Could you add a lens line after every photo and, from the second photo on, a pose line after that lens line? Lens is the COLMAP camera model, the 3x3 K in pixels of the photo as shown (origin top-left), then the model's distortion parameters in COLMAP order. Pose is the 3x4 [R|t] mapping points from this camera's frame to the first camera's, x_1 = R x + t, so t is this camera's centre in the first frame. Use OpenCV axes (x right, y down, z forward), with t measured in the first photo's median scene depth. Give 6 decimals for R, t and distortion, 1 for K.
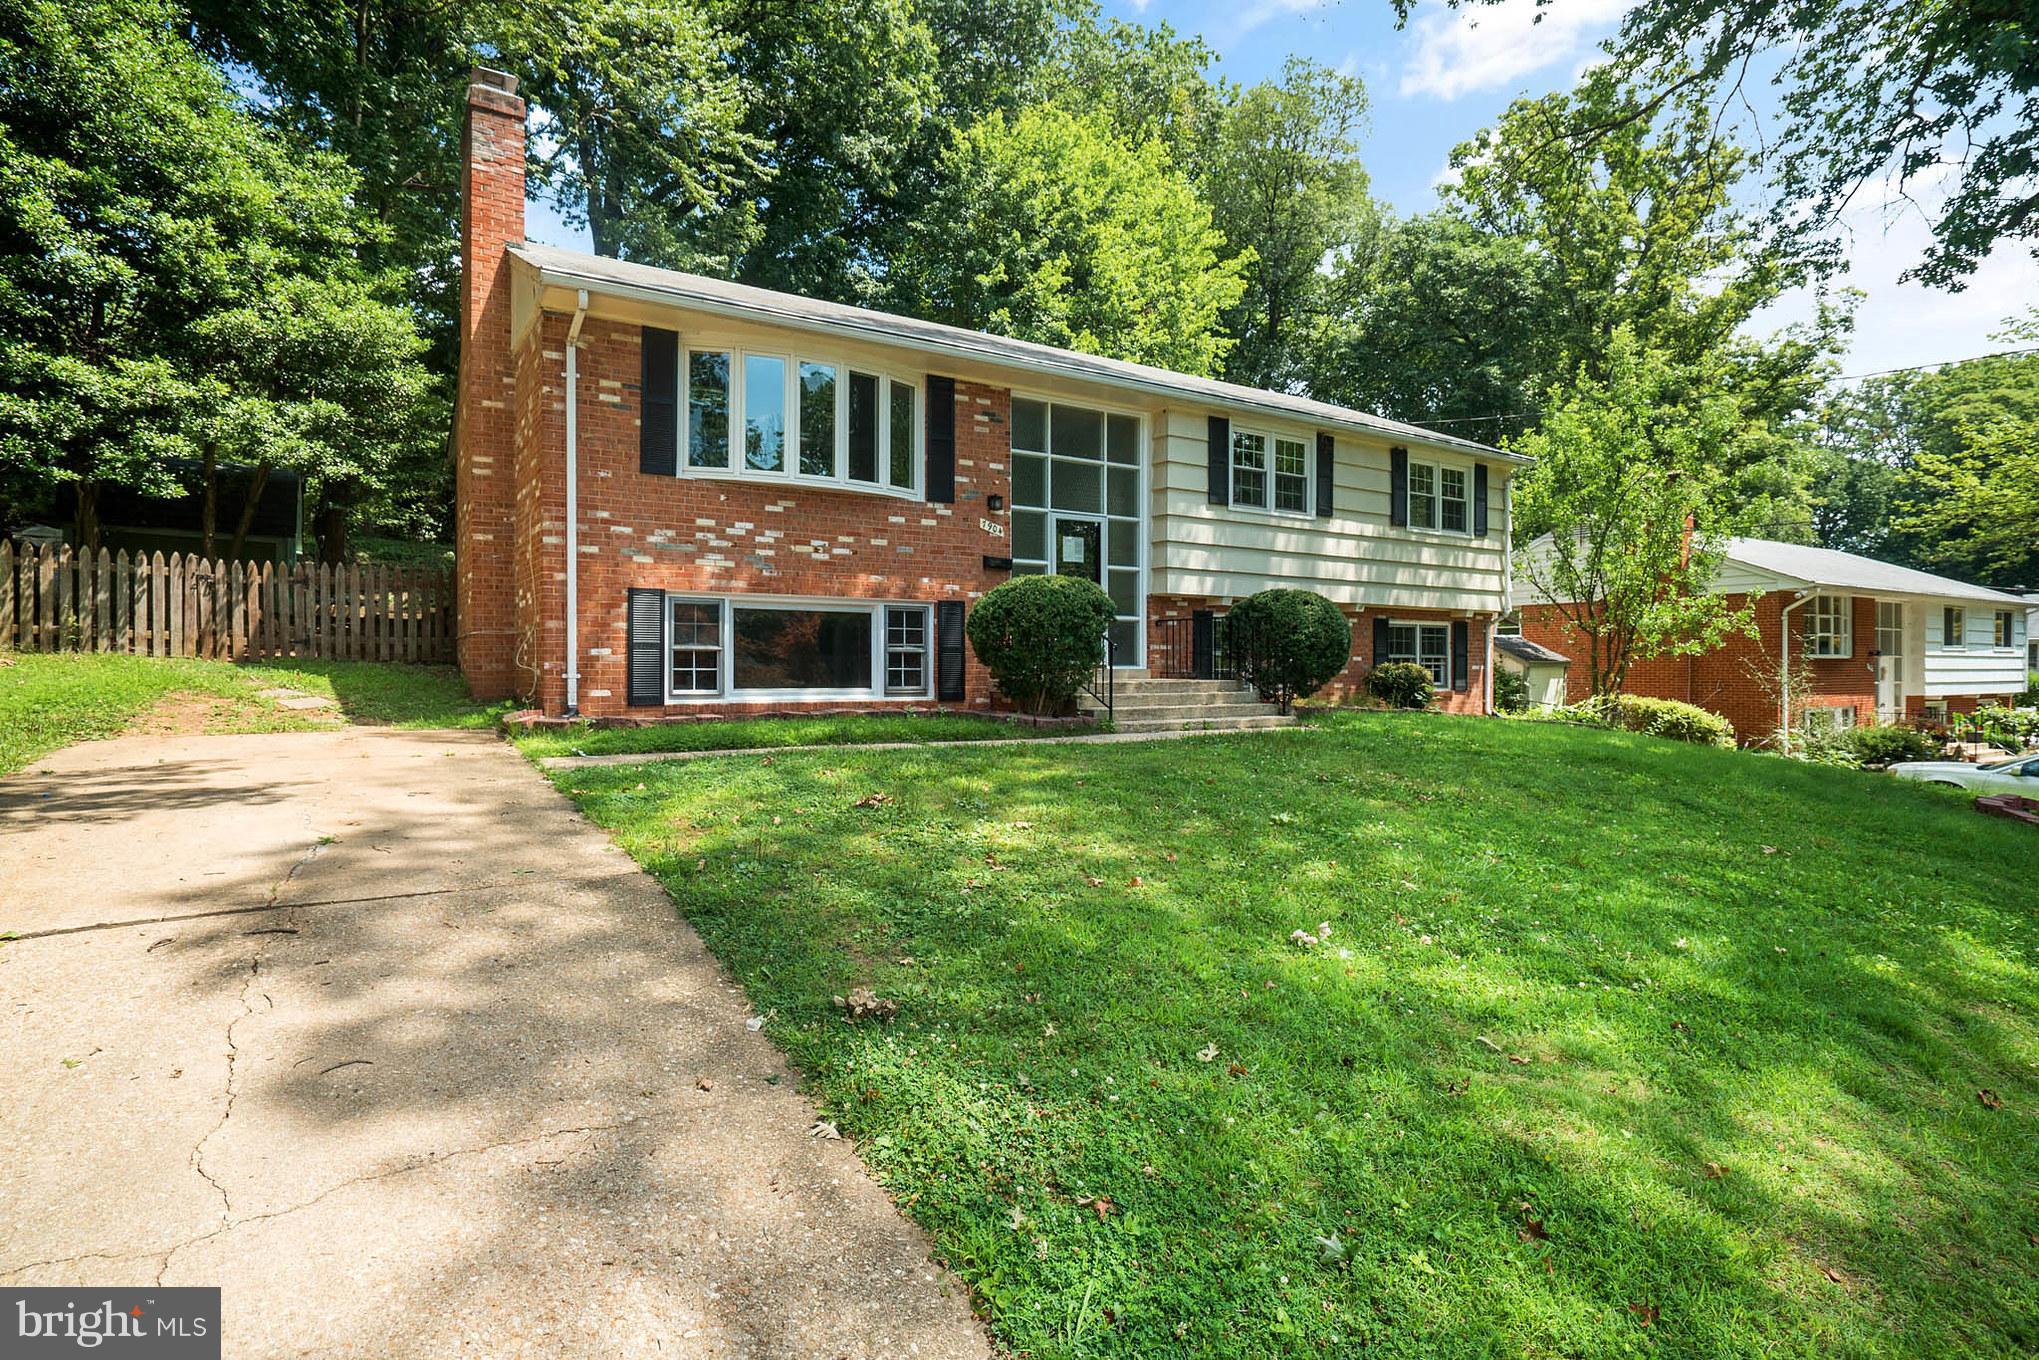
lens RADIAL K [[934.9, 0, 1017.1], [0, 934.9, 675.1], [0, 0, 1]] dist [-0.011181, 0.004688]
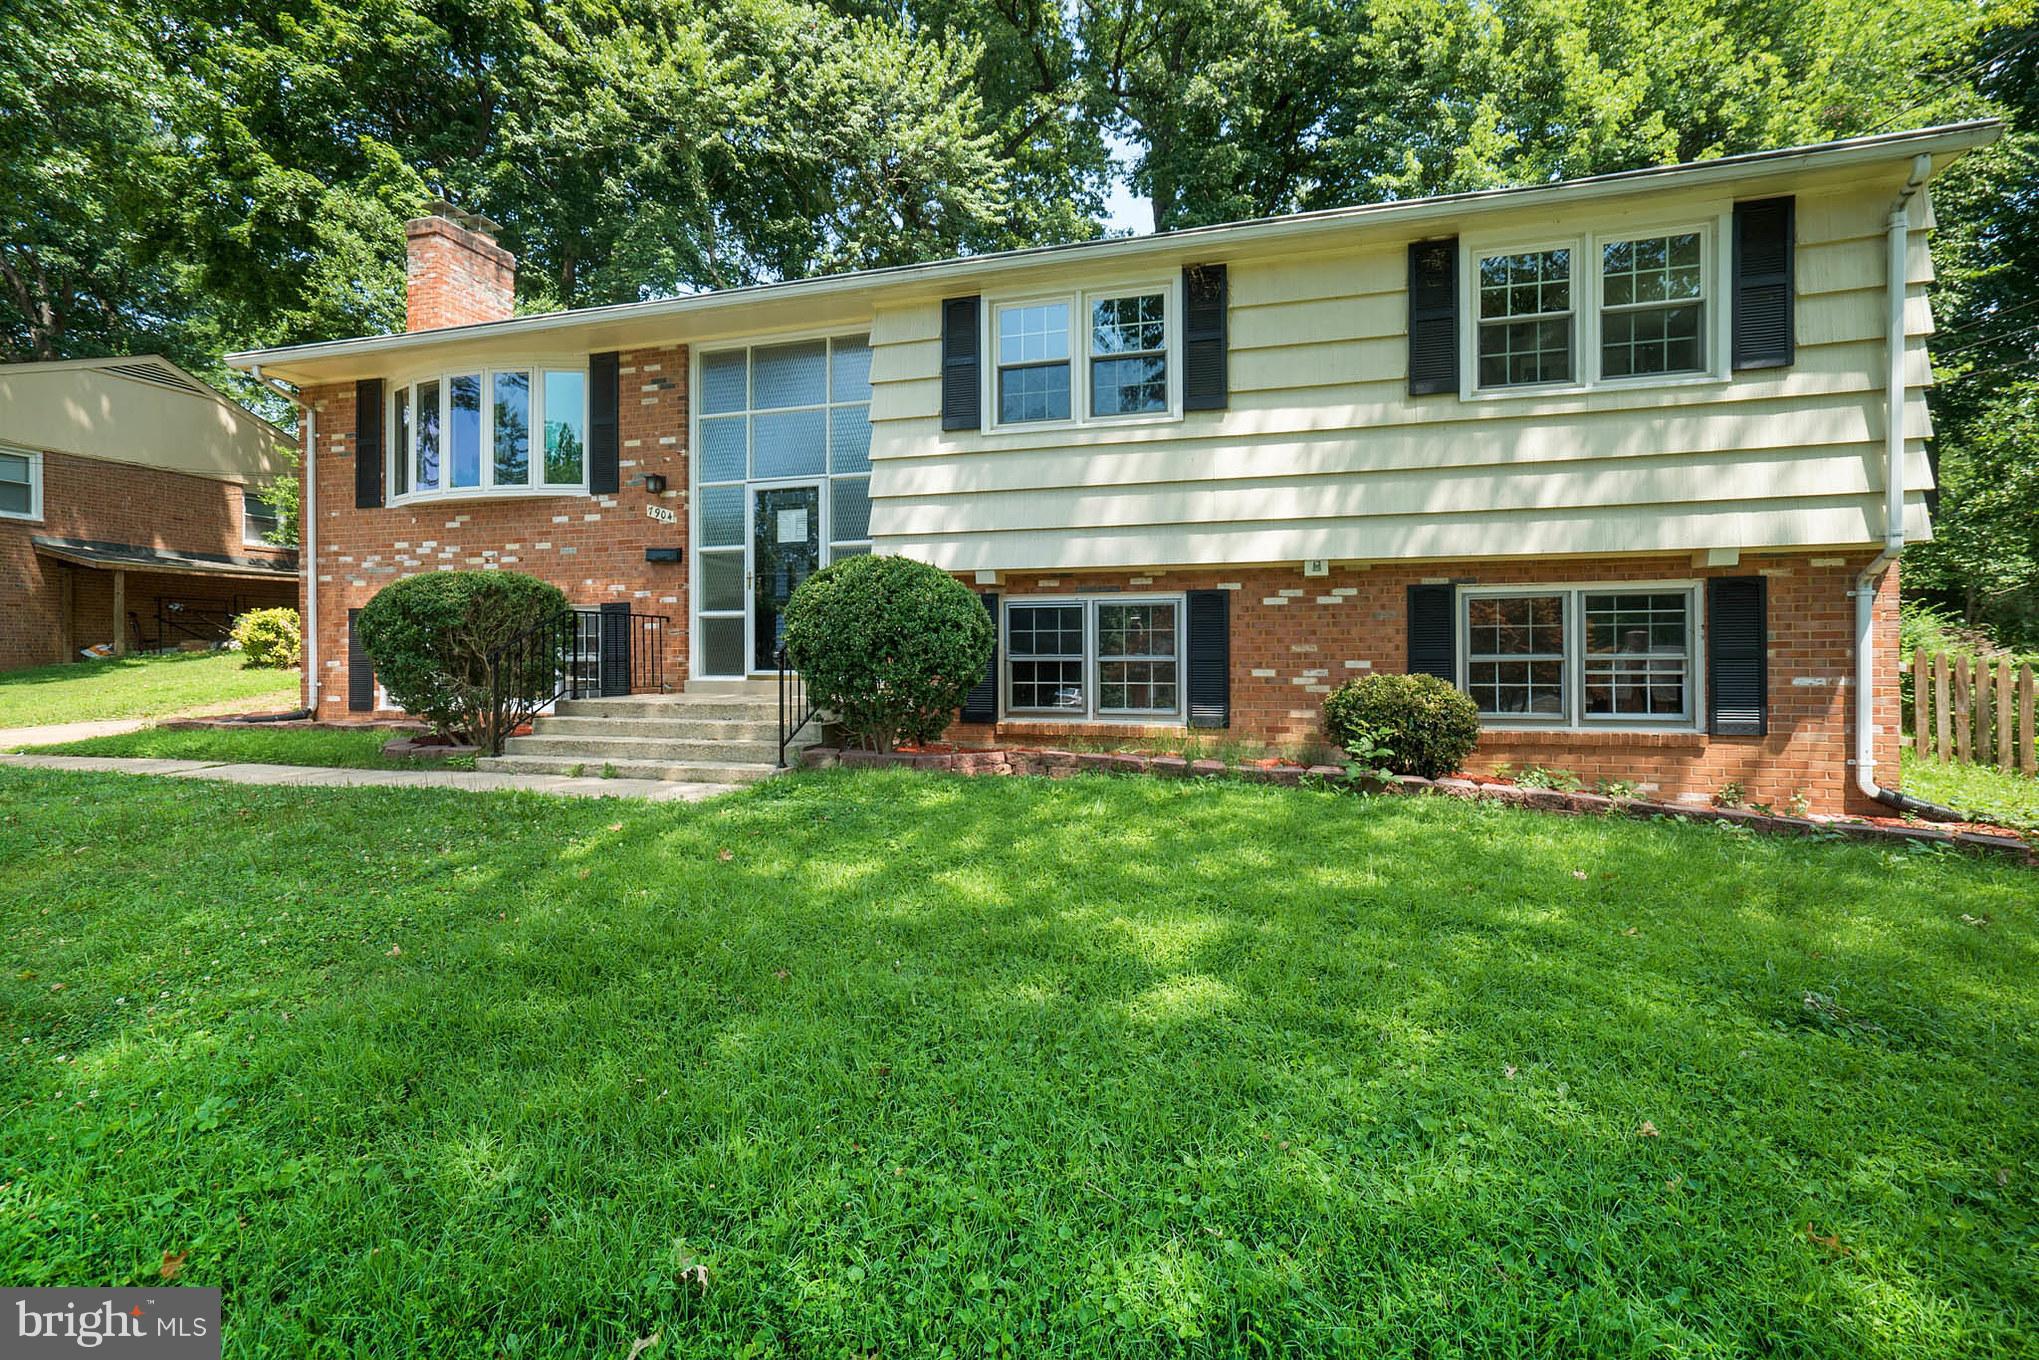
lens RADIAL K [[1155.0, 0, 1020.8], [0, 1155.0, 677.6], [0, 0, 1]] dist [0.006457, 0.004173]
pose [[0.631417, -0.000430, -0.775443, 0.986052], [-0.011399, 0.999887, -0.009836, -0.002431], [0.775360, 0.015050, 0.631340, 0.590271]]
